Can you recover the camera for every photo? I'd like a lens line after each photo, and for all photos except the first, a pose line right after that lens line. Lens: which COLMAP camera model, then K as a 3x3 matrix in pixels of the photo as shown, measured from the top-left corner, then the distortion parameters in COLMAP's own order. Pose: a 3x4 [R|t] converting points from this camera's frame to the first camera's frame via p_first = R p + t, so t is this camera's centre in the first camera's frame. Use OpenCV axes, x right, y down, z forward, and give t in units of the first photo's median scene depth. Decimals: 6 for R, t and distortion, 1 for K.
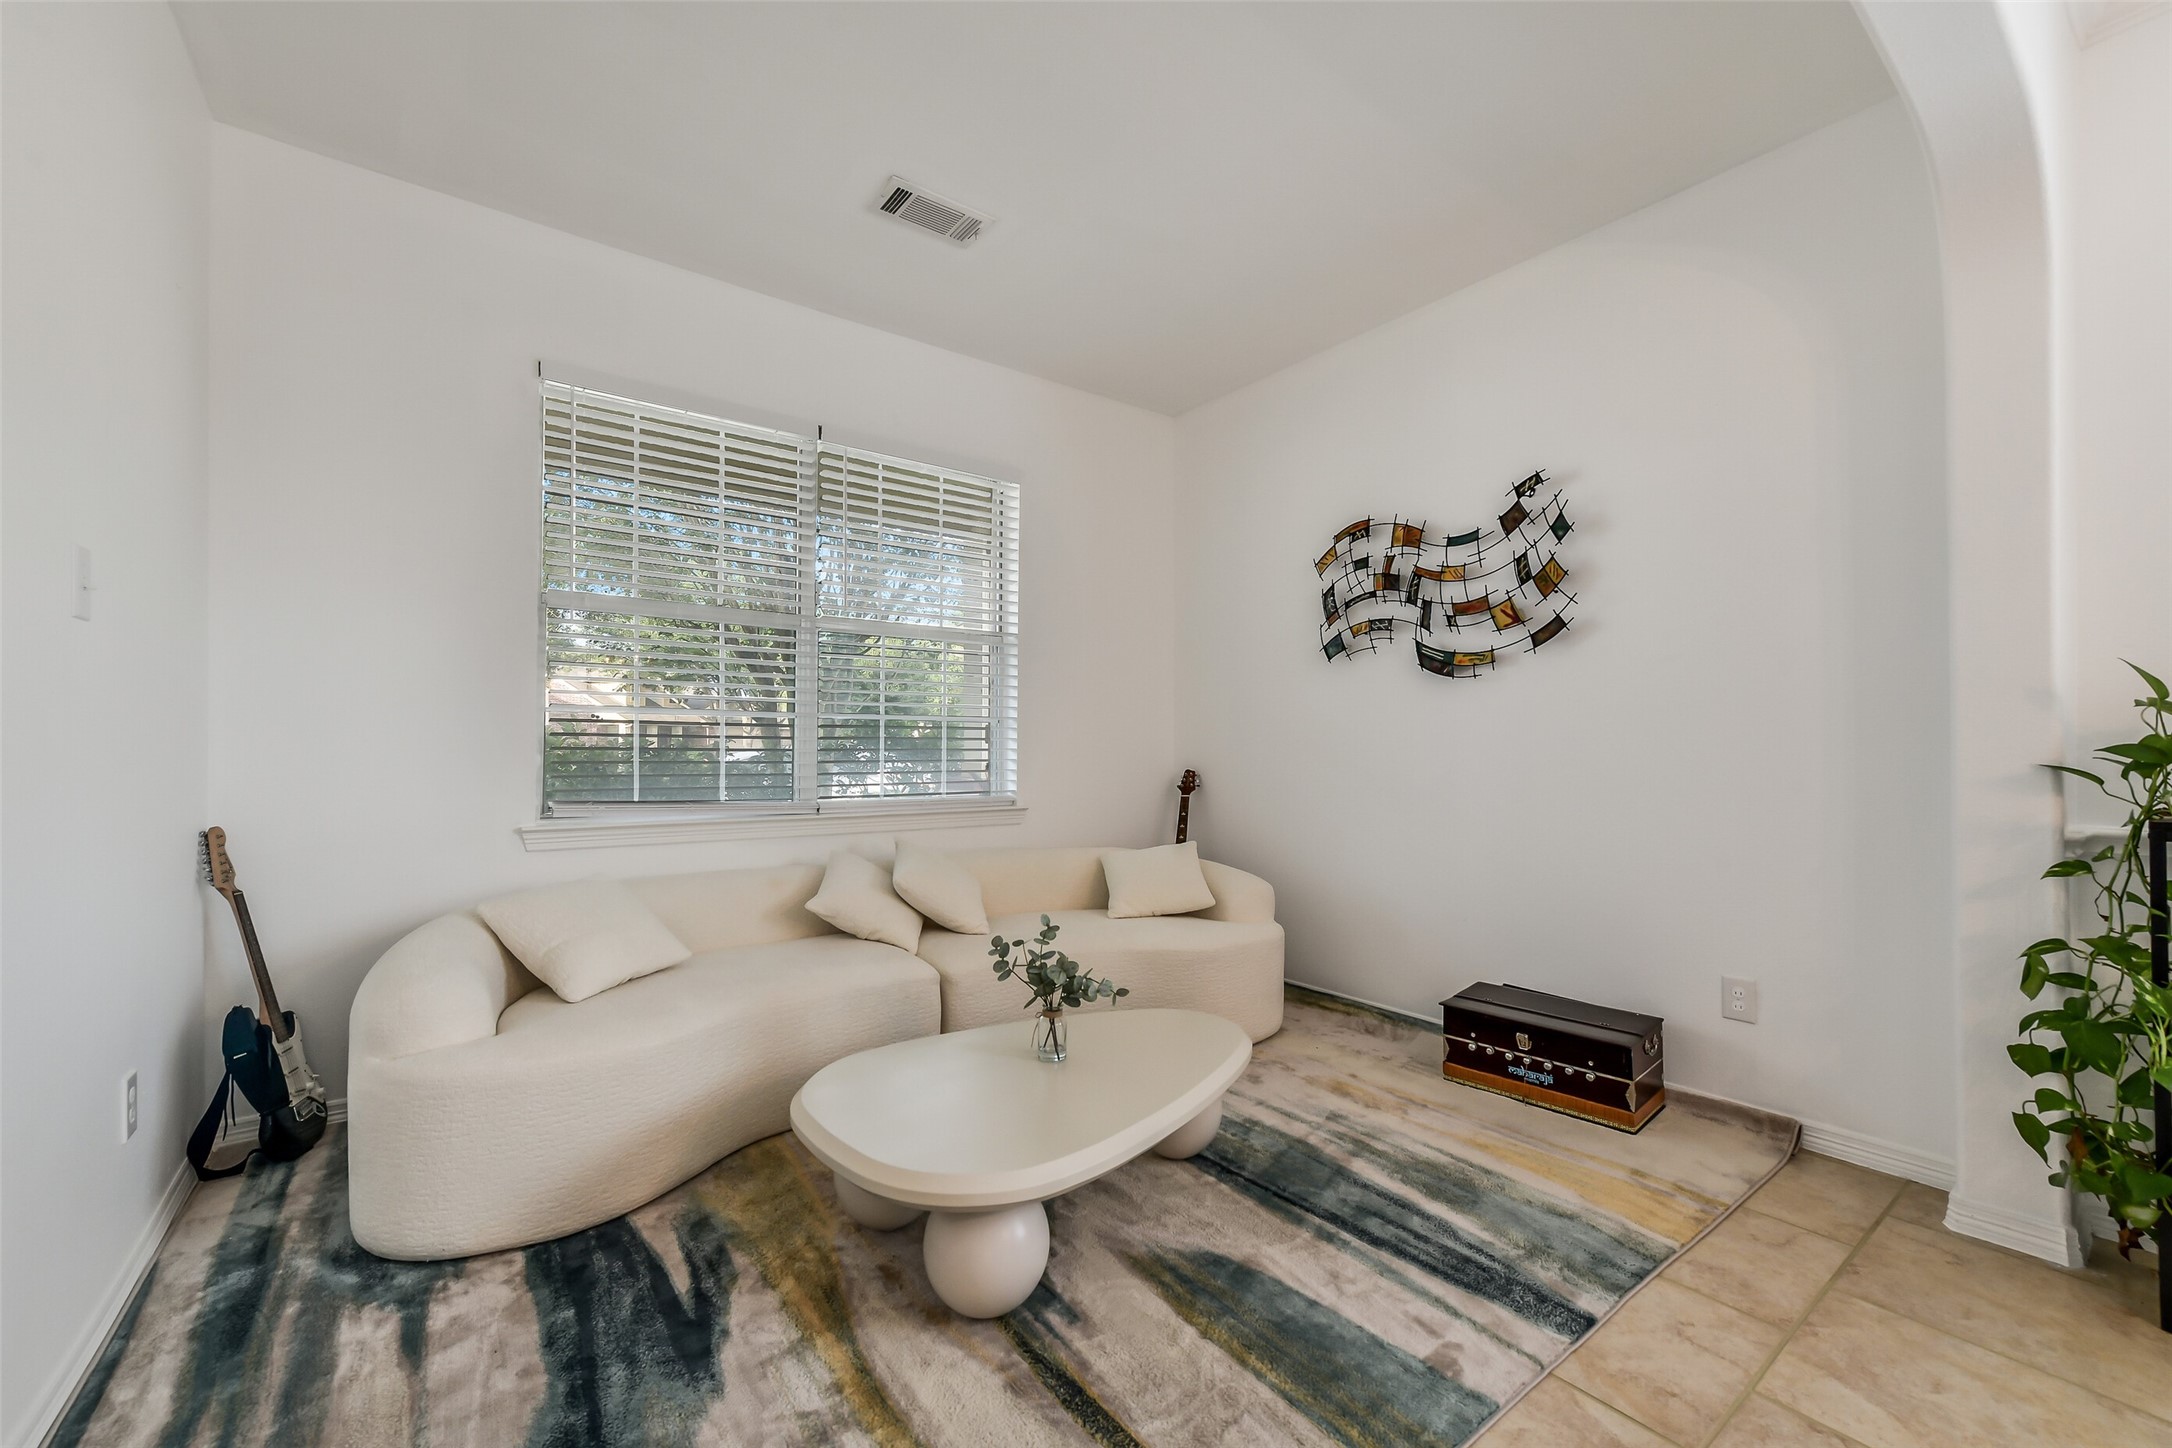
lens RADIAL K [[866.7, 0, 1093.8], [0, 866.7, 721.1], [0, 0, 1]] dist [-0.001183, 0.000675]
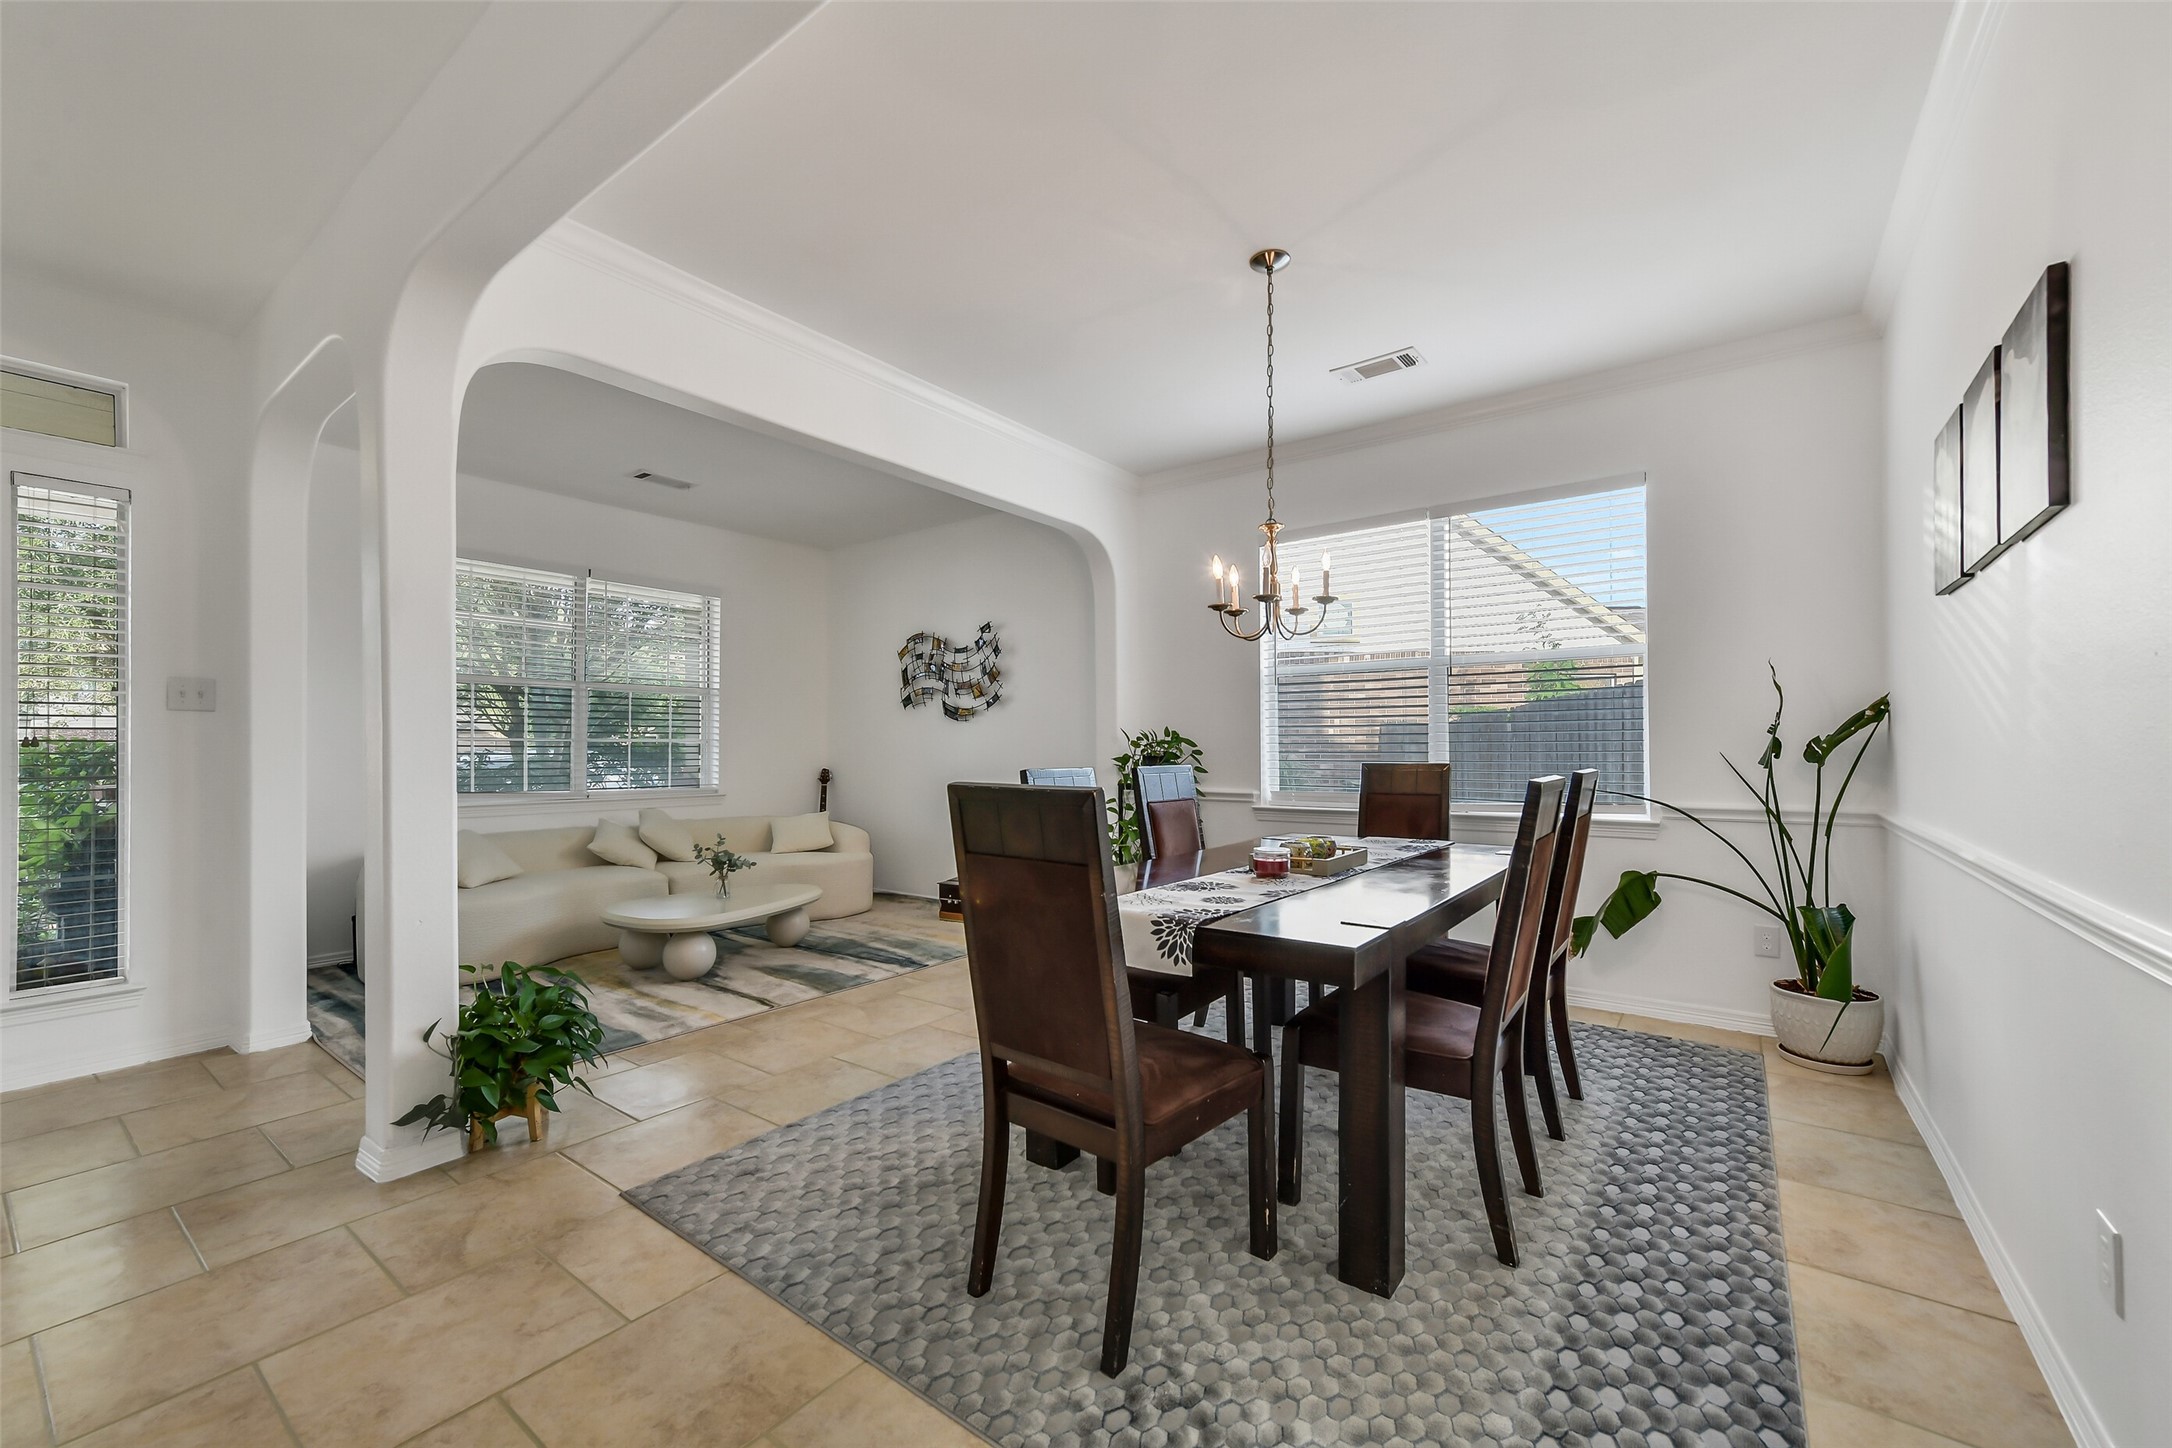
lens RADIAL K [[866.7, 0, 1093.8], [0, 866.7, 721.1], [0, 0, 1]] dist [-0.001183, 0.000675]
pose [[0.958565, 0.001838, 0.284868, 0.153625], [-0.002814, 0.999991, 0.003016, -0.056295], [-0.284860, -0.003693, 0.958562, -0.954023]]
